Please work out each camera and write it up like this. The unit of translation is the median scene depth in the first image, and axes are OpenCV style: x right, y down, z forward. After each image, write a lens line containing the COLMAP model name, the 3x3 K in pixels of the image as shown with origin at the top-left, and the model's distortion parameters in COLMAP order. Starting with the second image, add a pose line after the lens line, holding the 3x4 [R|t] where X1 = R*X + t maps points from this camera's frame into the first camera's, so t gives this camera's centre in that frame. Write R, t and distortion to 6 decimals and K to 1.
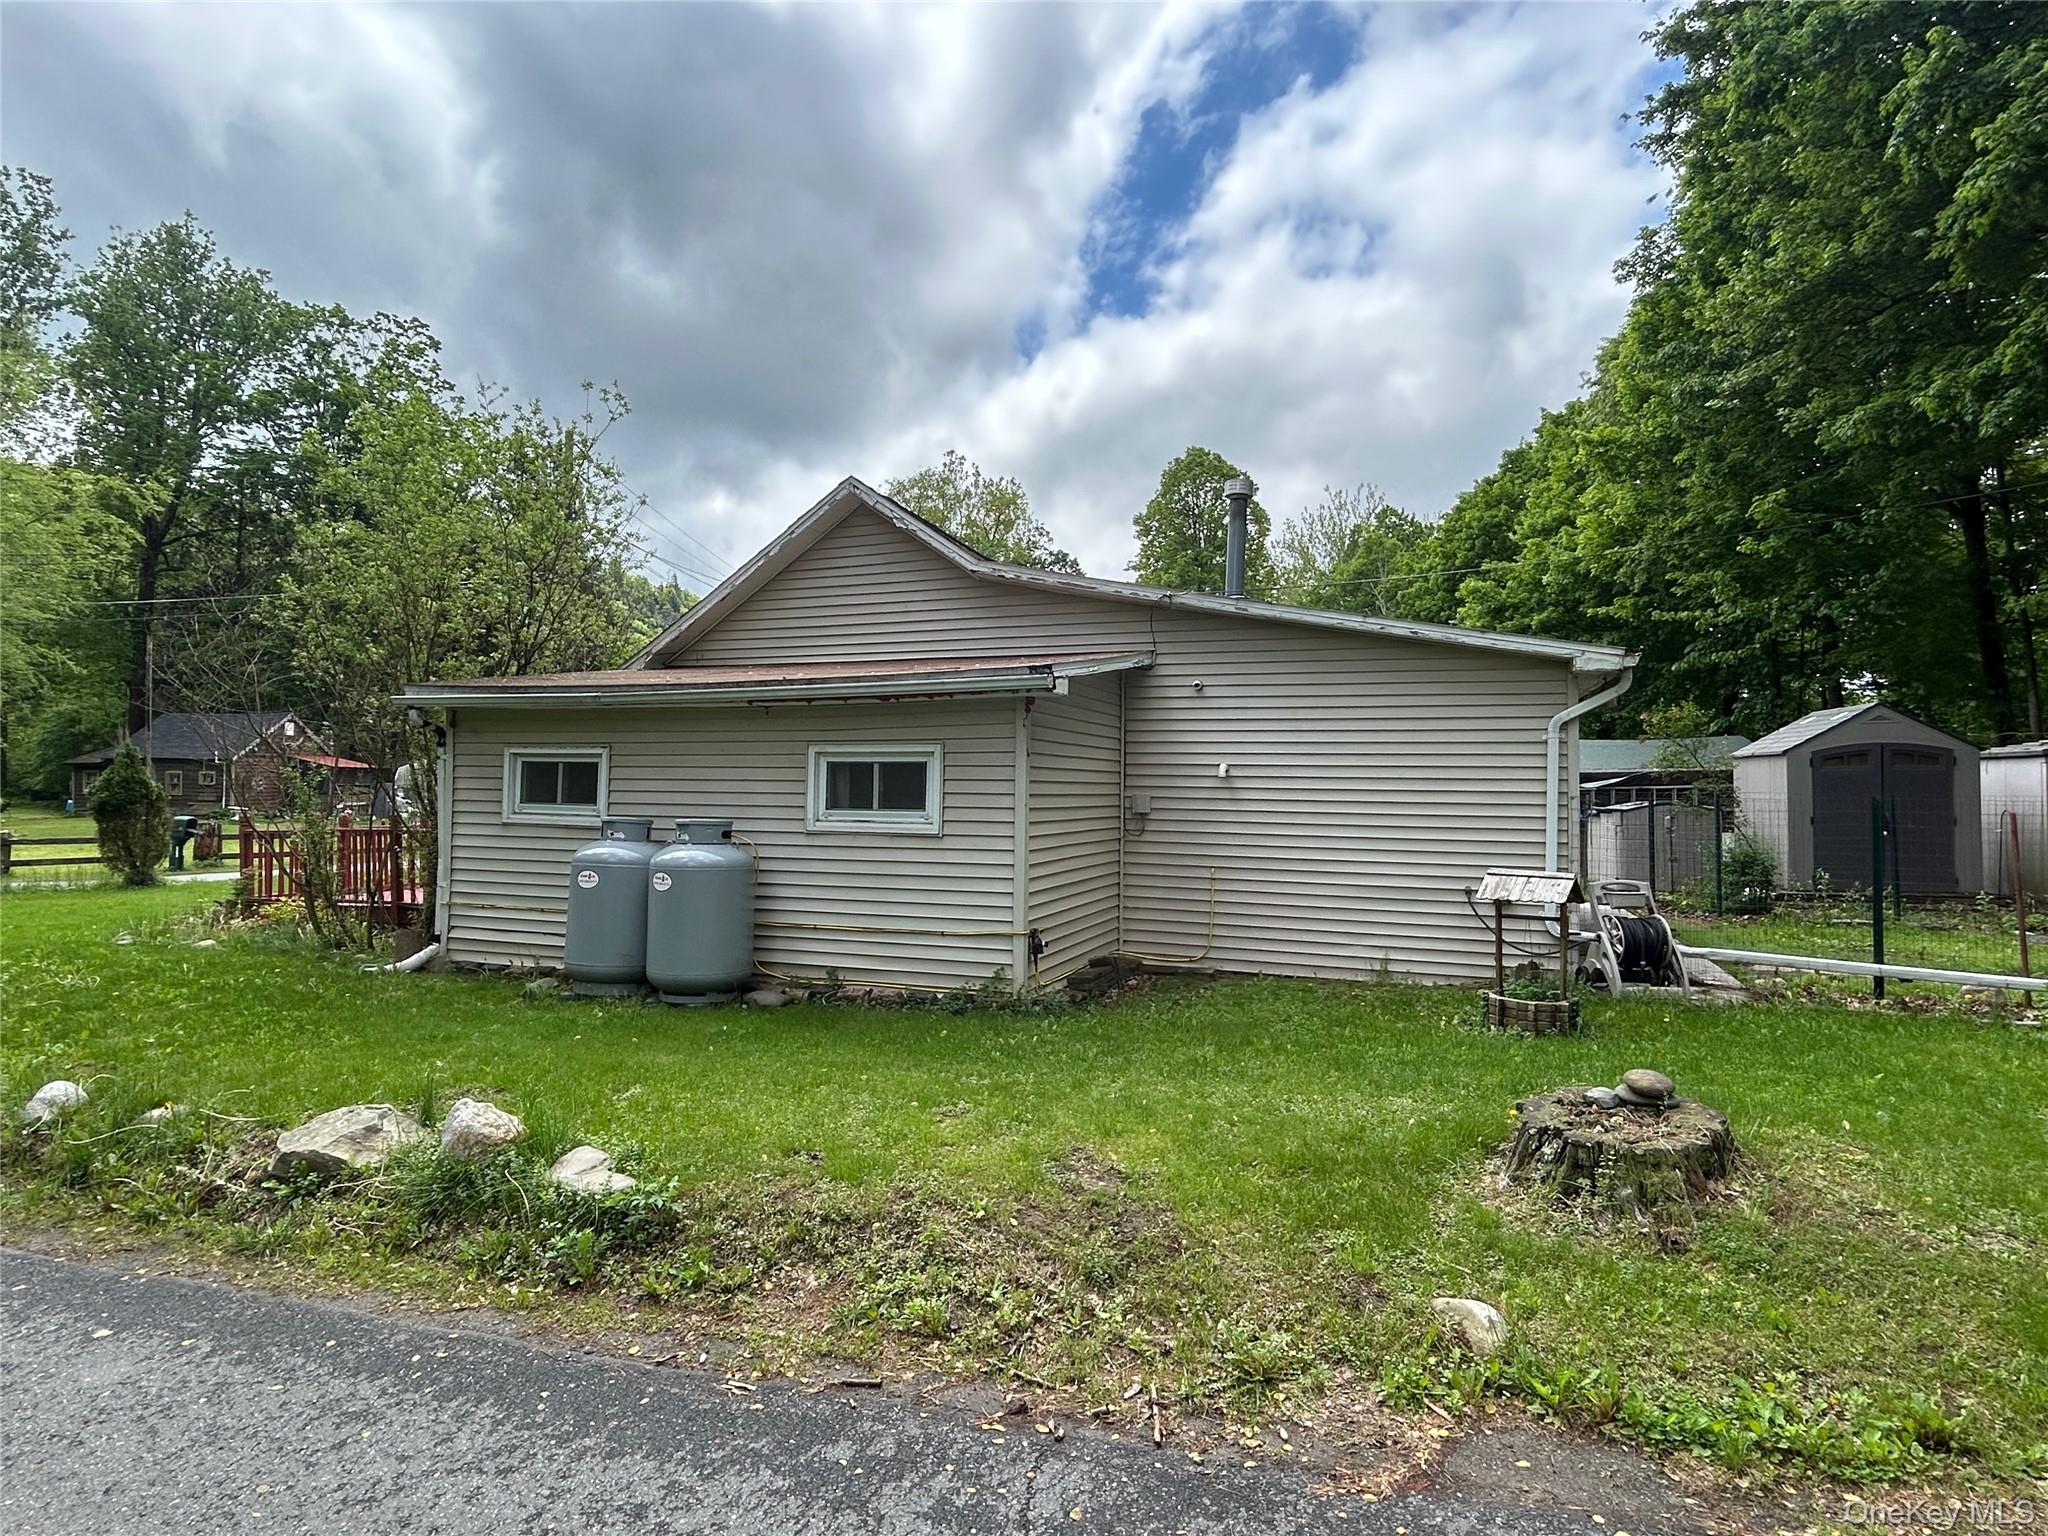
lens RADIAL K [[1105.4, 0, 1024.0], [0, 1105.4, 768.0], [0, 0, 1]] dist [0.000191, 0.003050]
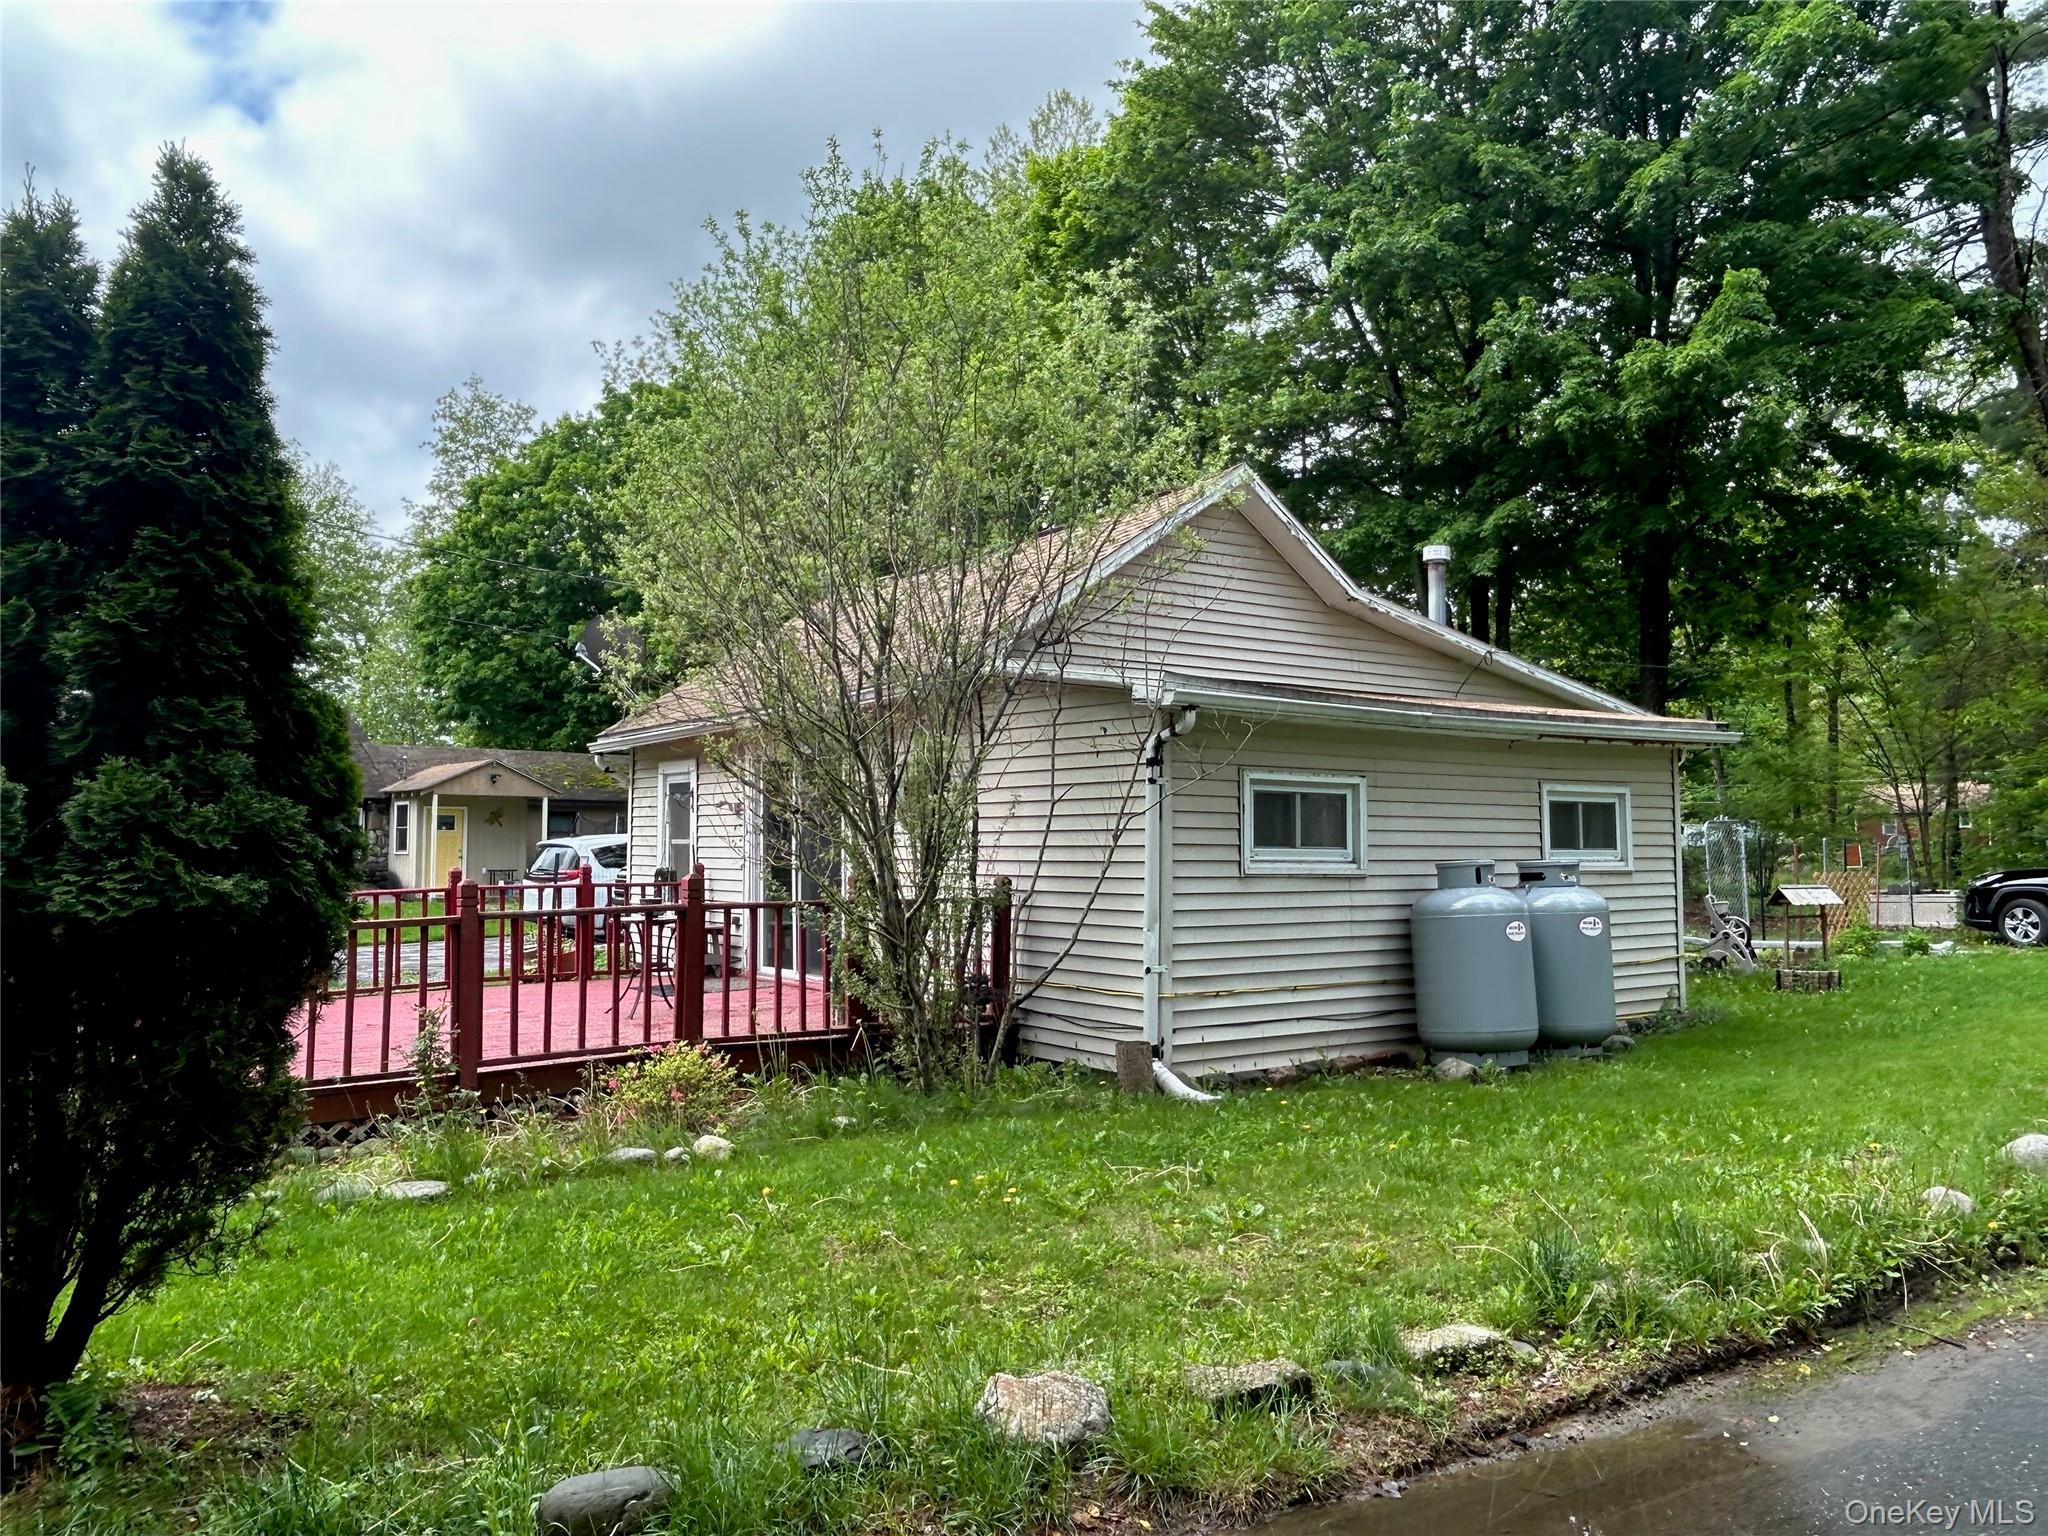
lens RADIAL K [[1505.9, 0, 1024.0], [0, 1505.9, 768.0], [0, 0, 1]] dist [0.000485, 0.000060]
pose [[0.556638, 0.028525, 0.830265, -1.366704], [-0.027572, 0.999494, -0.015854, -0.000563], [-0.830298, -0.014067, 0.557143, 0.570800]]
